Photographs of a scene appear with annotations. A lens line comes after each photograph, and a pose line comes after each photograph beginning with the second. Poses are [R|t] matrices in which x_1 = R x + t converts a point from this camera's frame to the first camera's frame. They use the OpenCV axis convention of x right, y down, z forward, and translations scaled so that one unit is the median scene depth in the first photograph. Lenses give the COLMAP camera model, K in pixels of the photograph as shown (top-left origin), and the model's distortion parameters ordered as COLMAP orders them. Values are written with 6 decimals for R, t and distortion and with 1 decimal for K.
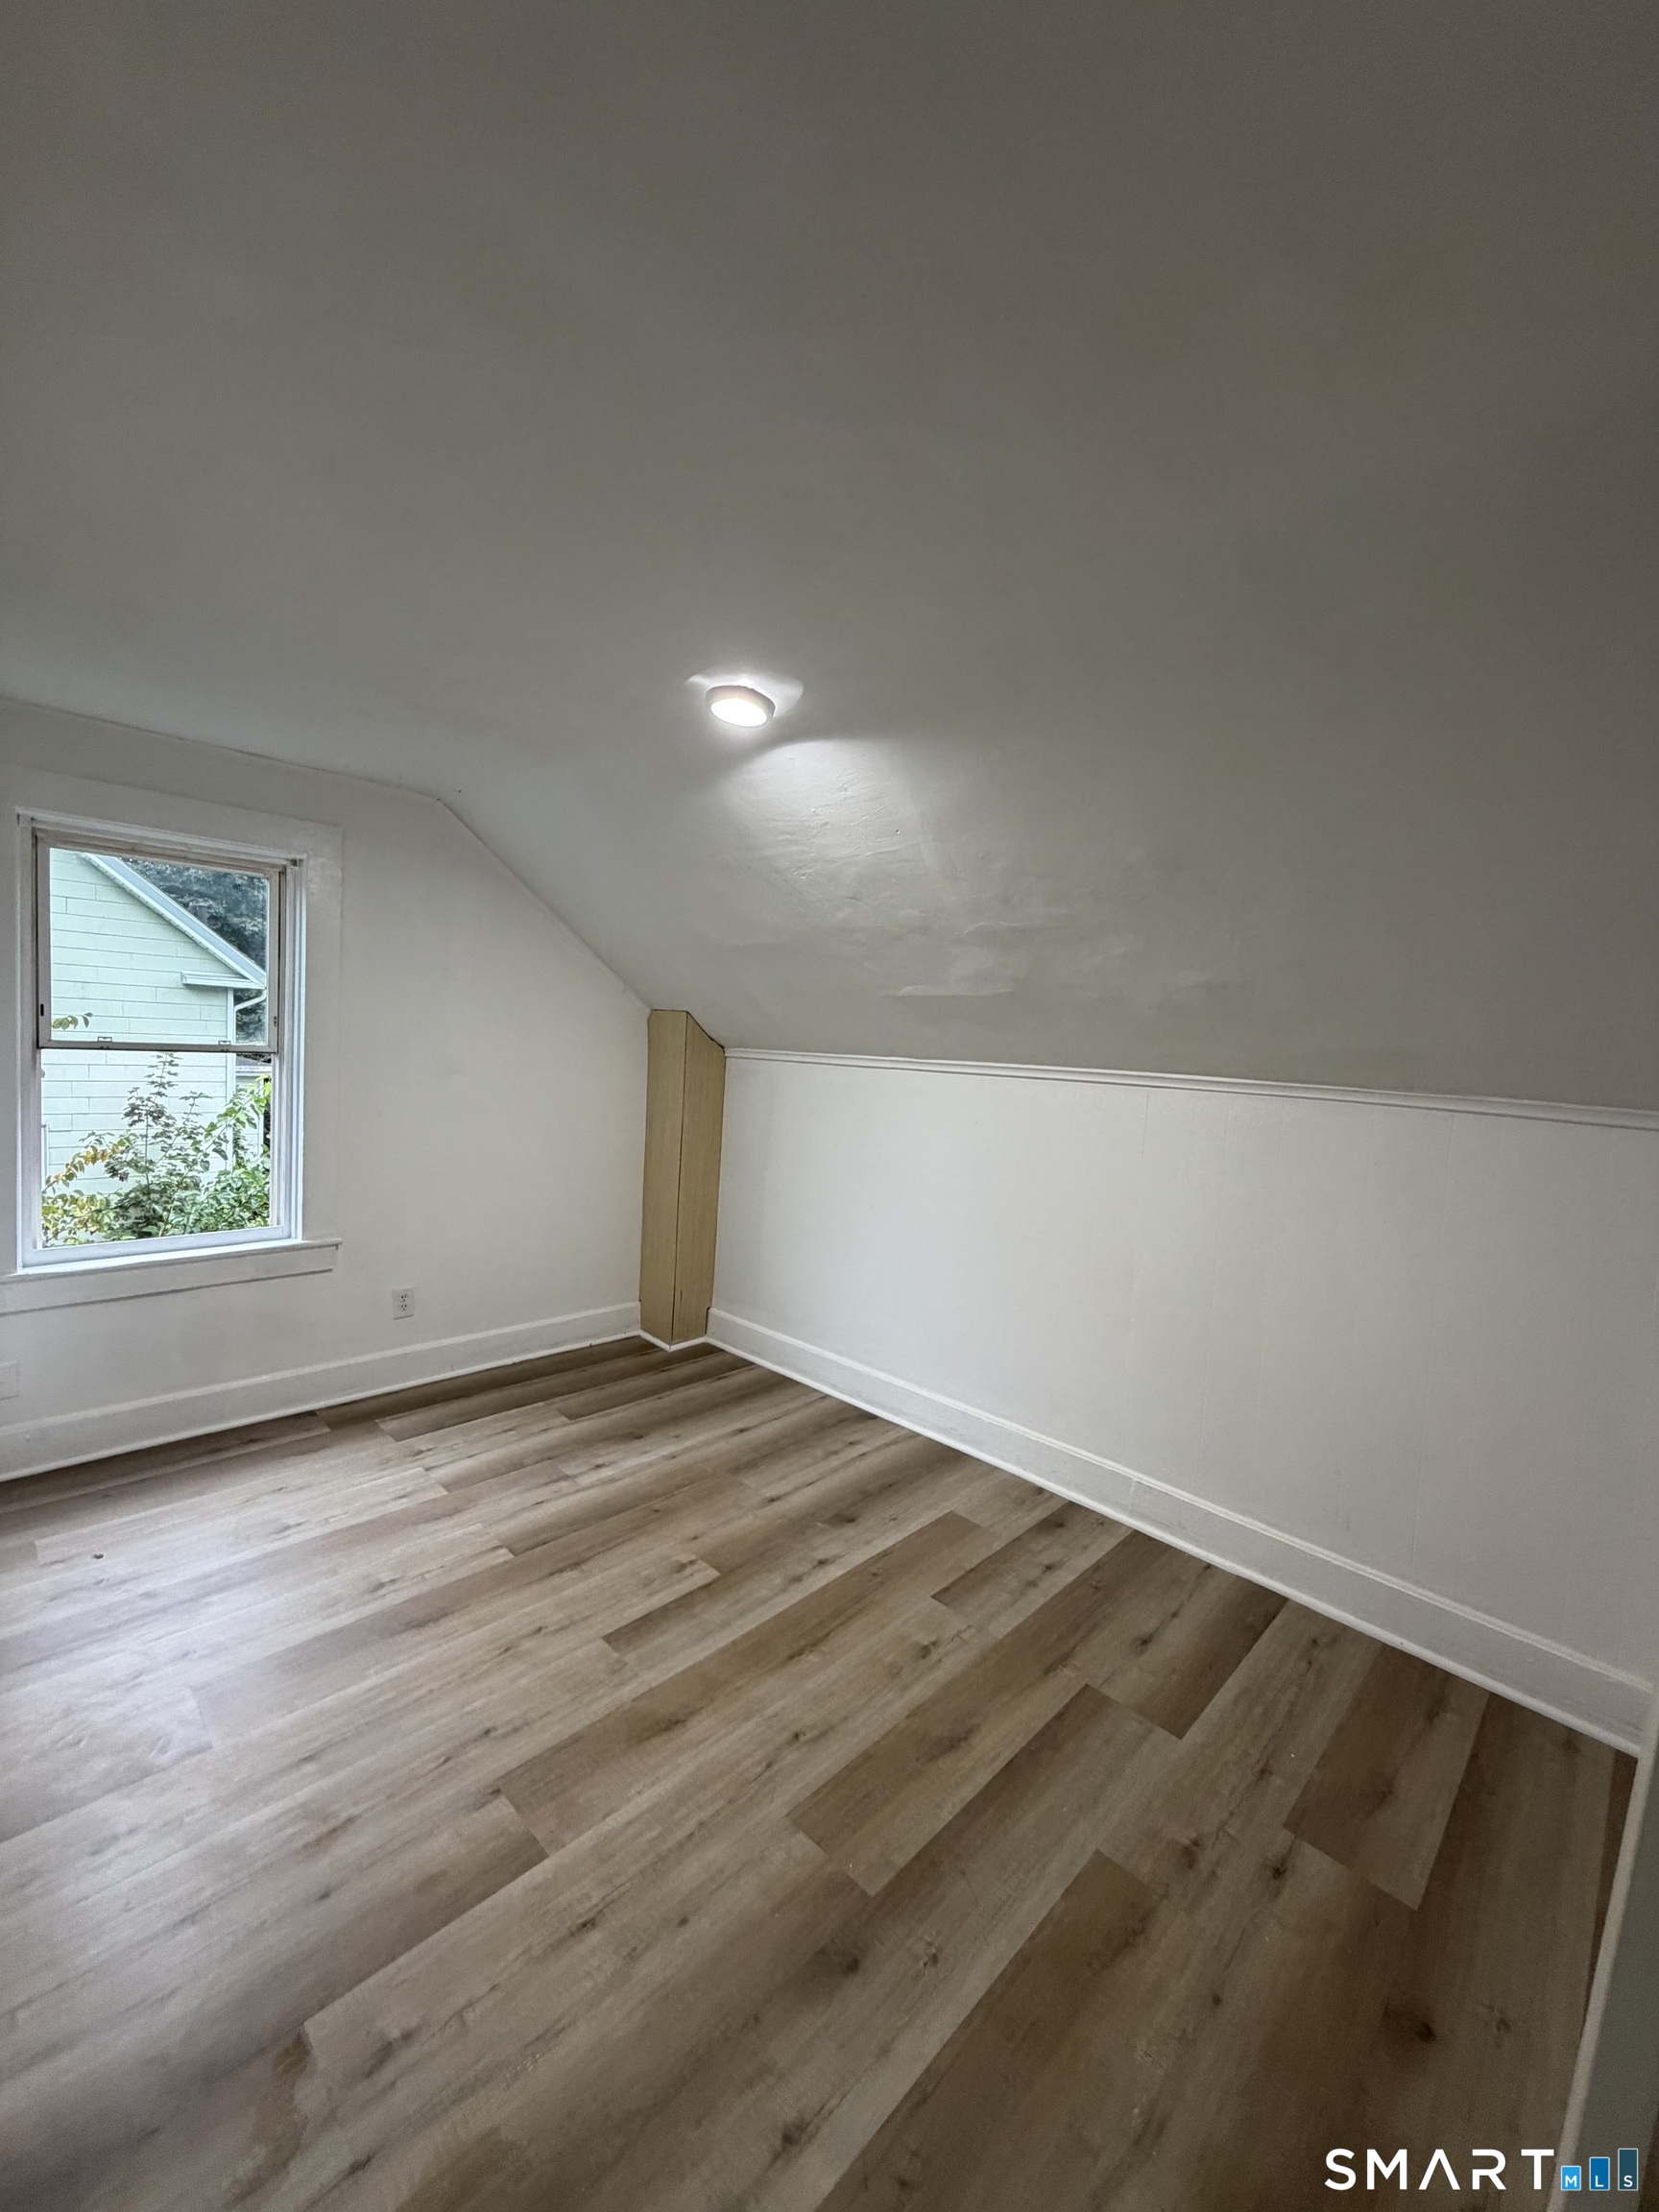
lens RADIAL K [[897.7, 0, 825.4], [0, 897.7, 1108.6], [0, 0, 1]] dist [0.001827, 0.000124]
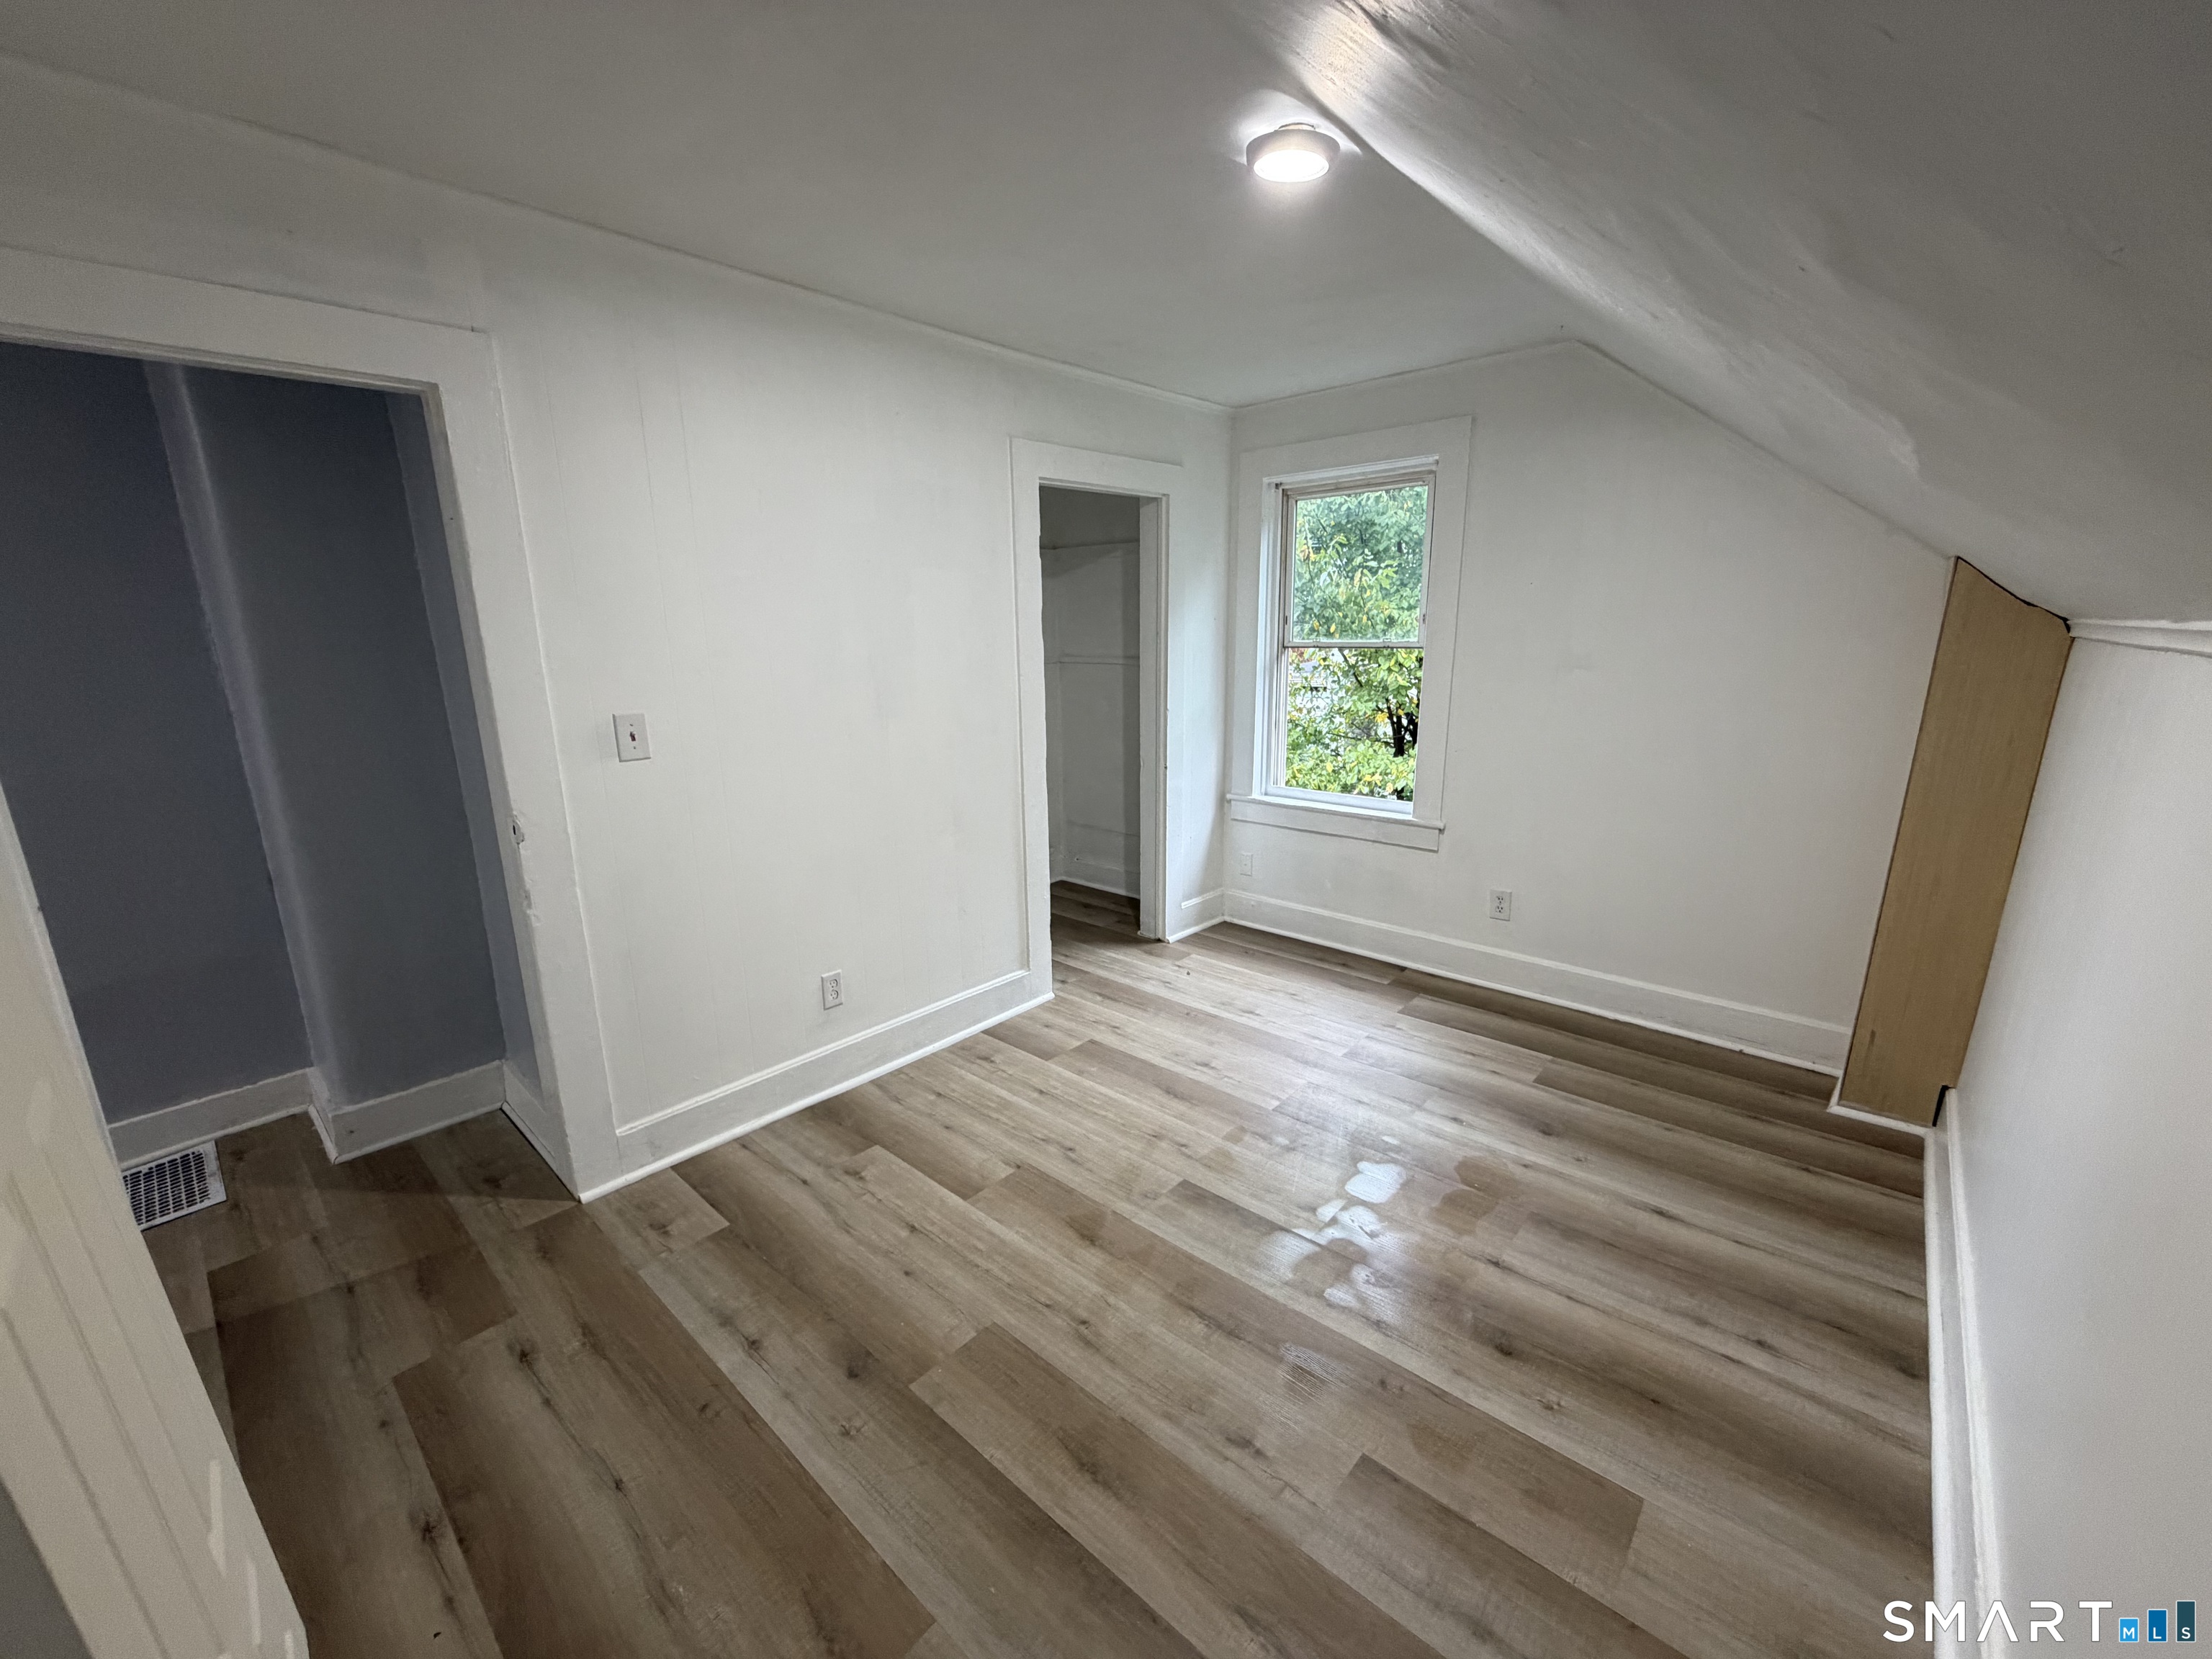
lens RADIAL K [[897.7, 0, 1102.1], [0, 897.7, 838.7], [0, 0, 1]] dist [0.001827, 0.000124]
pose [[0.030125, 0.182174, -0.982805, 0.693700], [-0.056446, 0.981992, 0.180293, -0.009653], [0.997951, 0.050044, 0.039866, 0.775205]]
